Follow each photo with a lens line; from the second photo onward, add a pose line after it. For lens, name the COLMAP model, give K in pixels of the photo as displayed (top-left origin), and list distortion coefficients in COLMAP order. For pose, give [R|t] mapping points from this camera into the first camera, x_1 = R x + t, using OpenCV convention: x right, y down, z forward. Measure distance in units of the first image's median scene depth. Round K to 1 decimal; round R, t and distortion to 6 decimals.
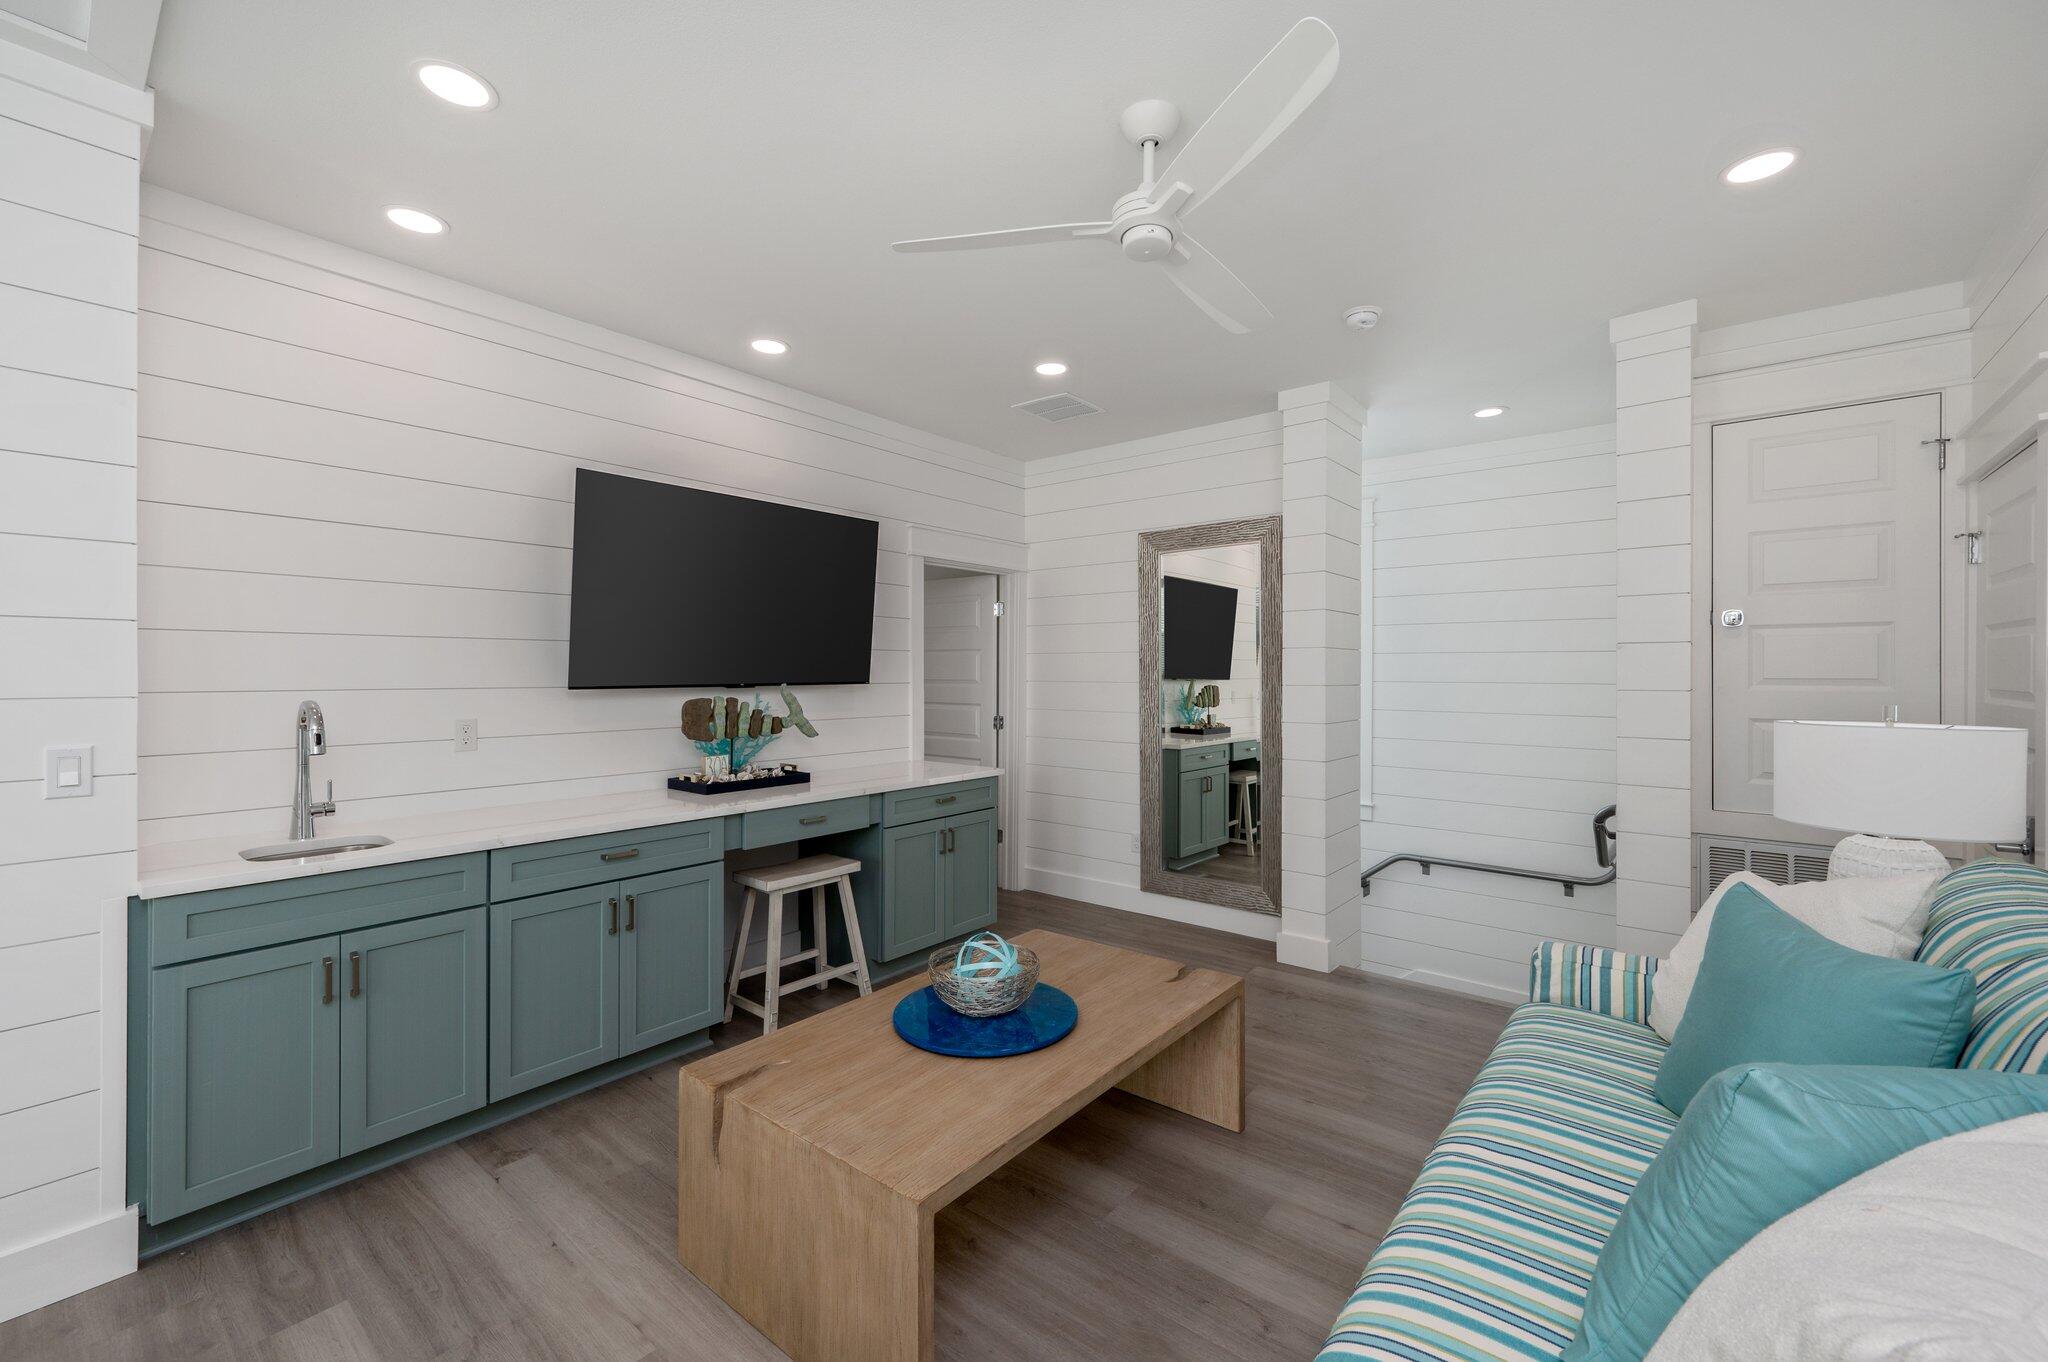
lens RADIAL K [[815.5, 0, 1023.9], [0, 815.5, 674.7], [0, 0, 1]] dist [0.000768, 0.000505]
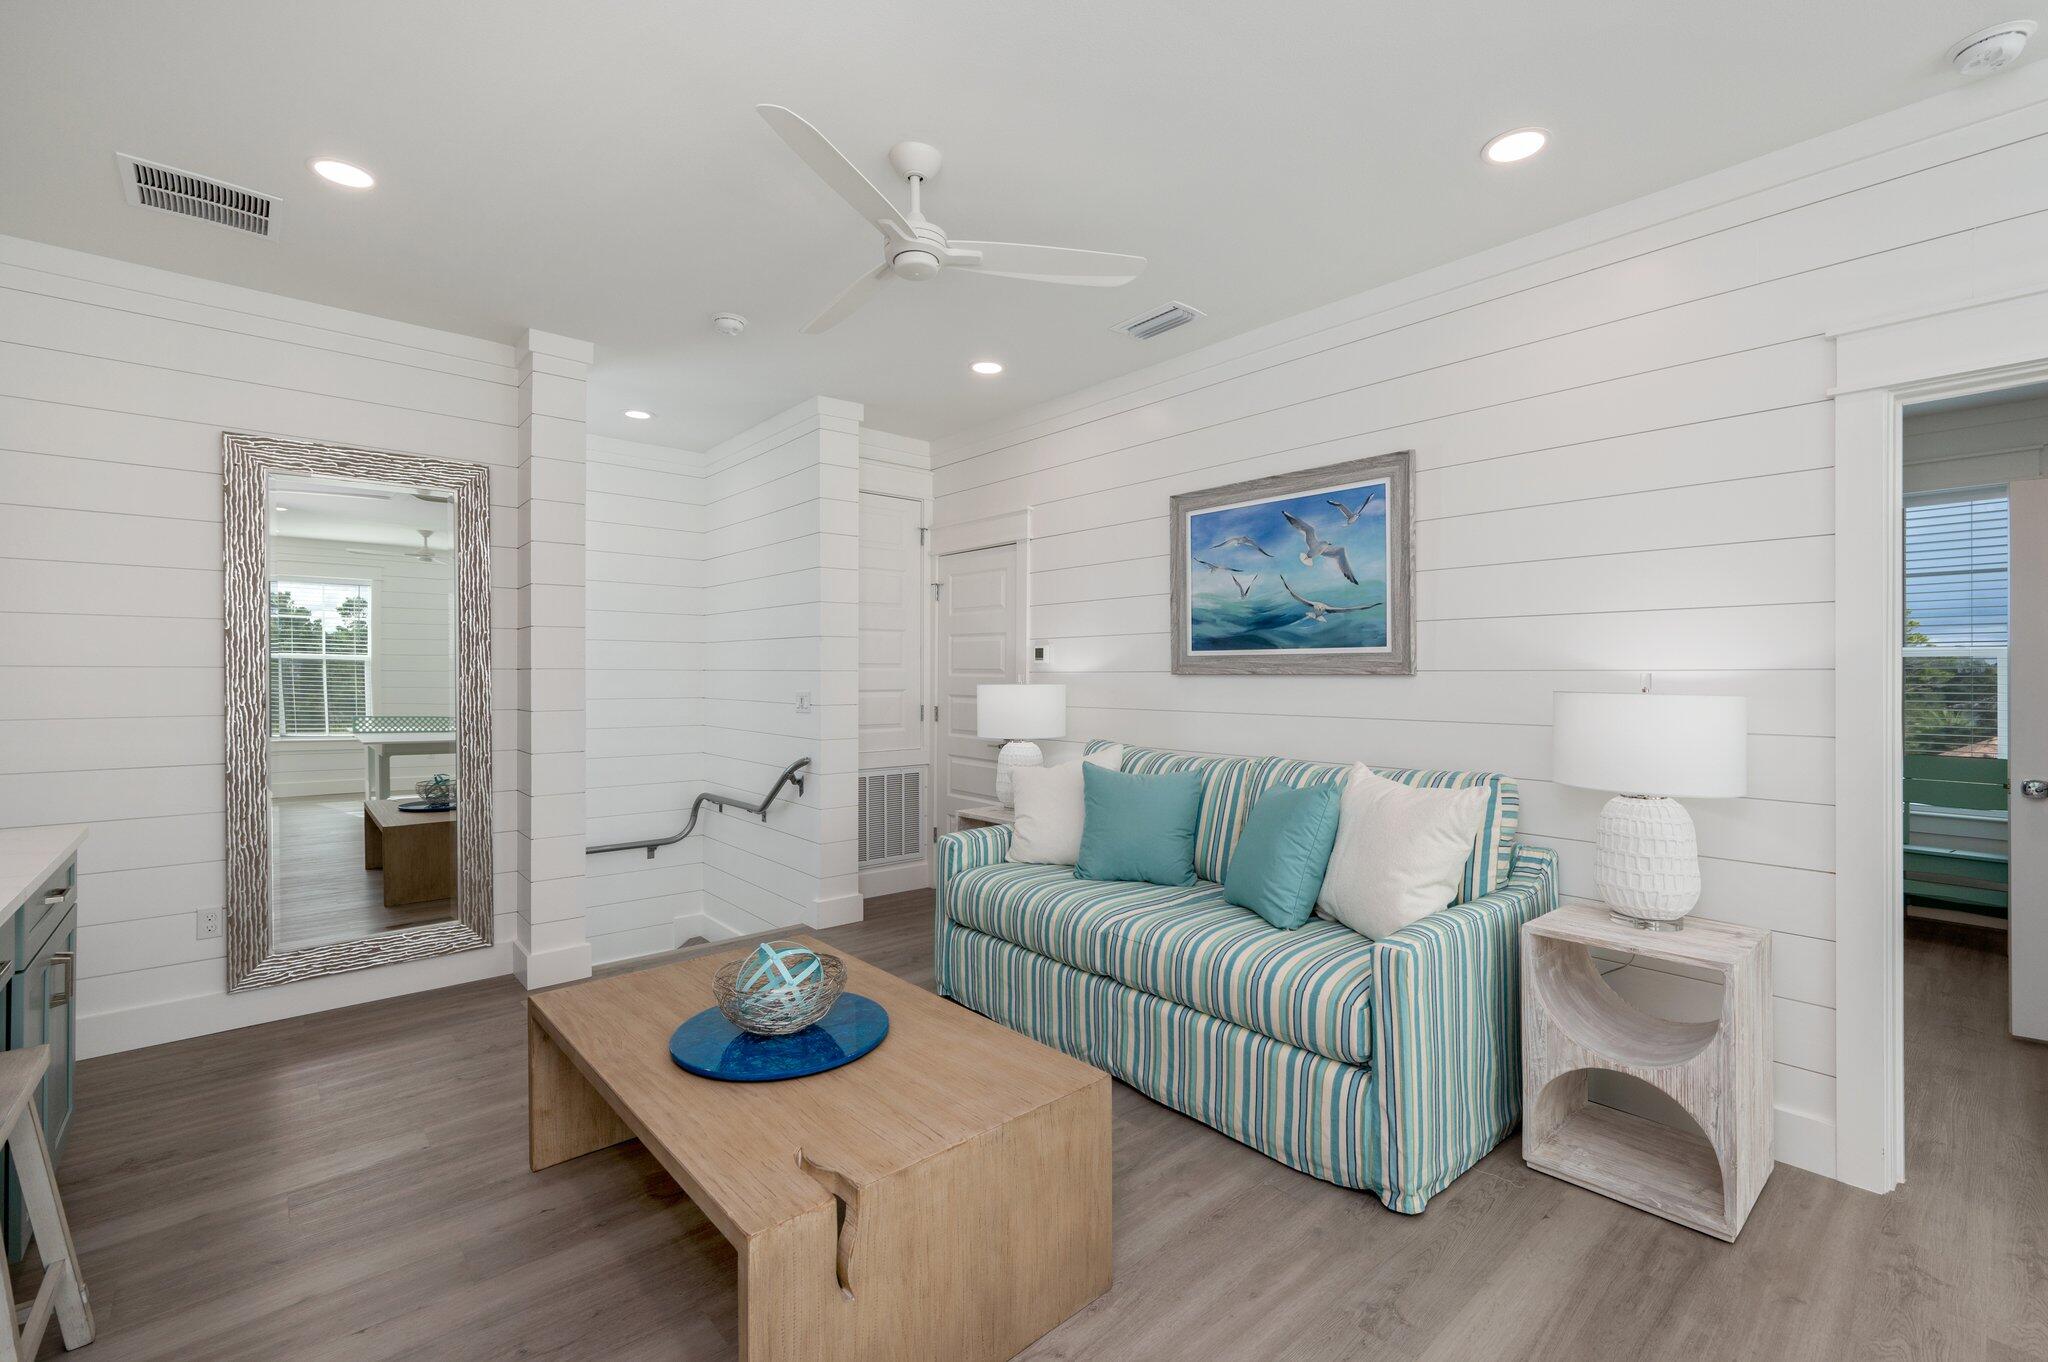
lens RADIAL K [[885.5, 0, 1030.4], [0, 885.5, 674.2], [0, 0, 1]] dist [0.002536, 0.000270]
pose [[0.169372, -0.002646, 0.985549, -0.726069], [0.000045, 0.999996, 0.002677, 0.022684], [-0.985552, -0.000409, 0.169372, 0.446481]]
